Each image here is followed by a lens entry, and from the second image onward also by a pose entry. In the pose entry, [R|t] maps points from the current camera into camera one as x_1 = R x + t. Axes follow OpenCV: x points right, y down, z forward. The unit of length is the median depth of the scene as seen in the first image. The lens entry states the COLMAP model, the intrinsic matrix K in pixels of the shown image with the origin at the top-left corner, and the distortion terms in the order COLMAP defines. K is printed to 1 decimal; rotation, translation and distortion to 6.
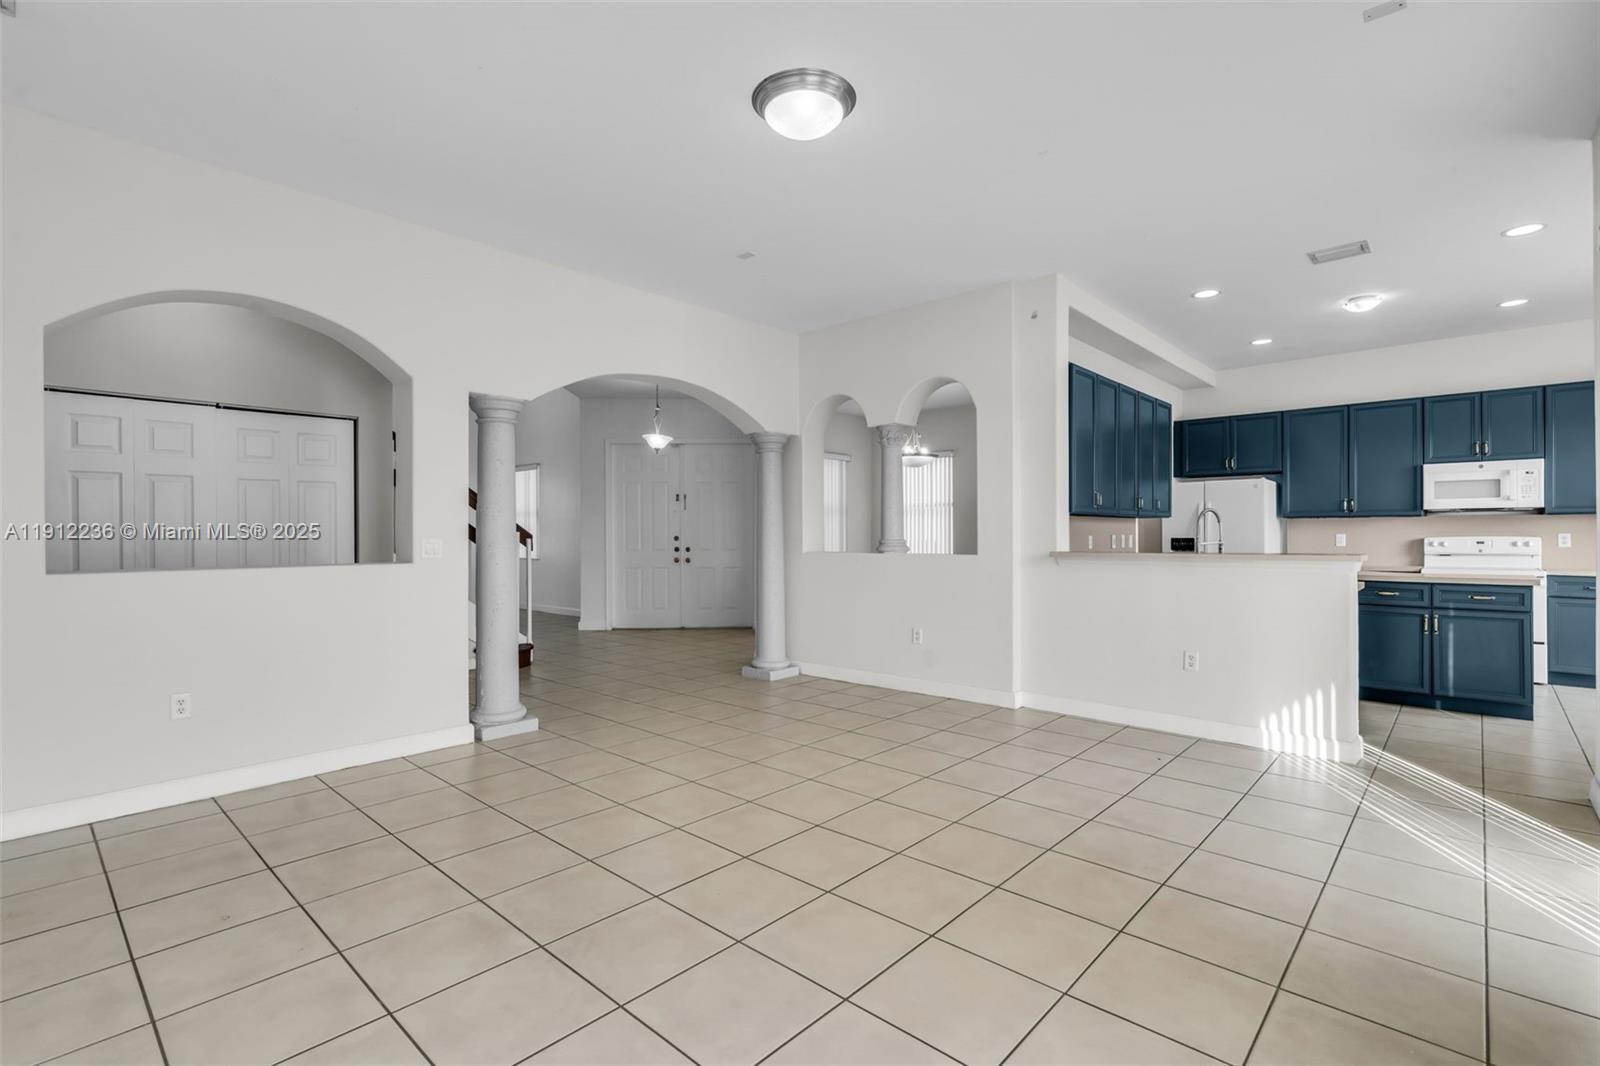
lens RADIAL K [[741.5, 0, 797.7], [0, 741.5, 532.8], [0, 0, 1]] dist [-0.001429, 0.000004]
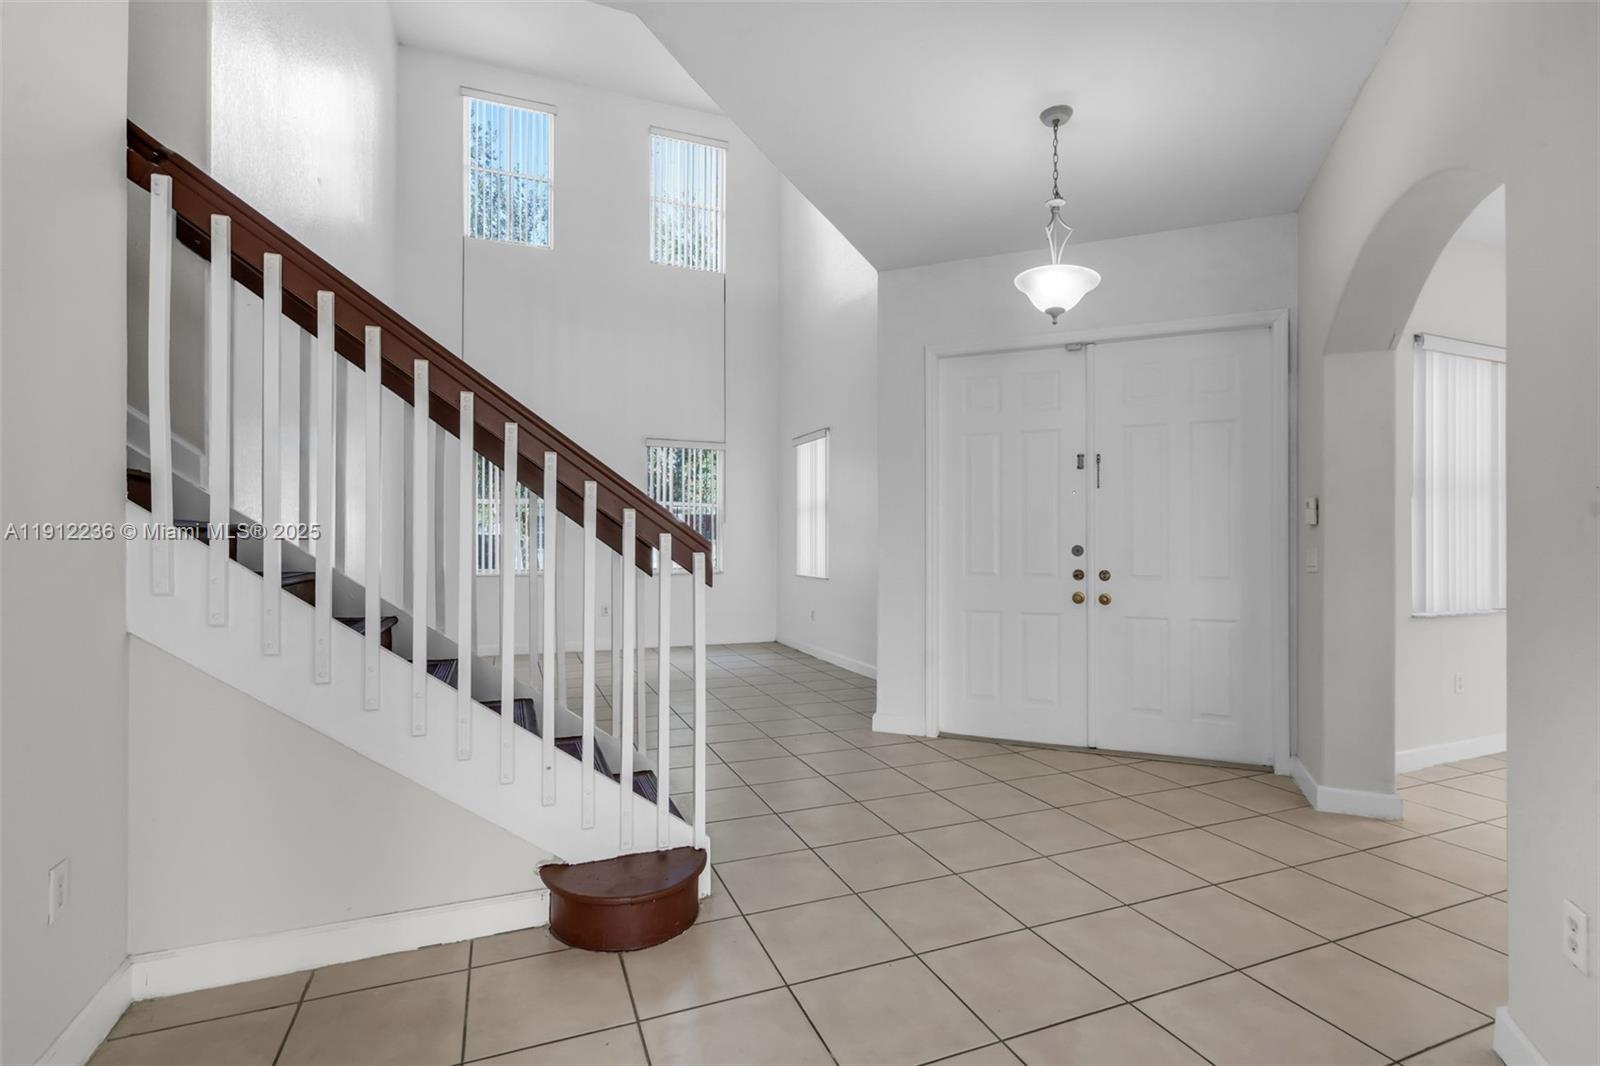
lens RADIAL K [[741.5, 0, 797.7], [0, 741.5, 532.8], [0, 0, 1]] dist [-0.001429, 0.000004]
pose [[0.901113, 0.002231, -0.433579, -0.122131], [-0.006103, 0.999953, -0.007540, 0.000991], [0.433542, 0.009441, 0.901084, 0.517812]]
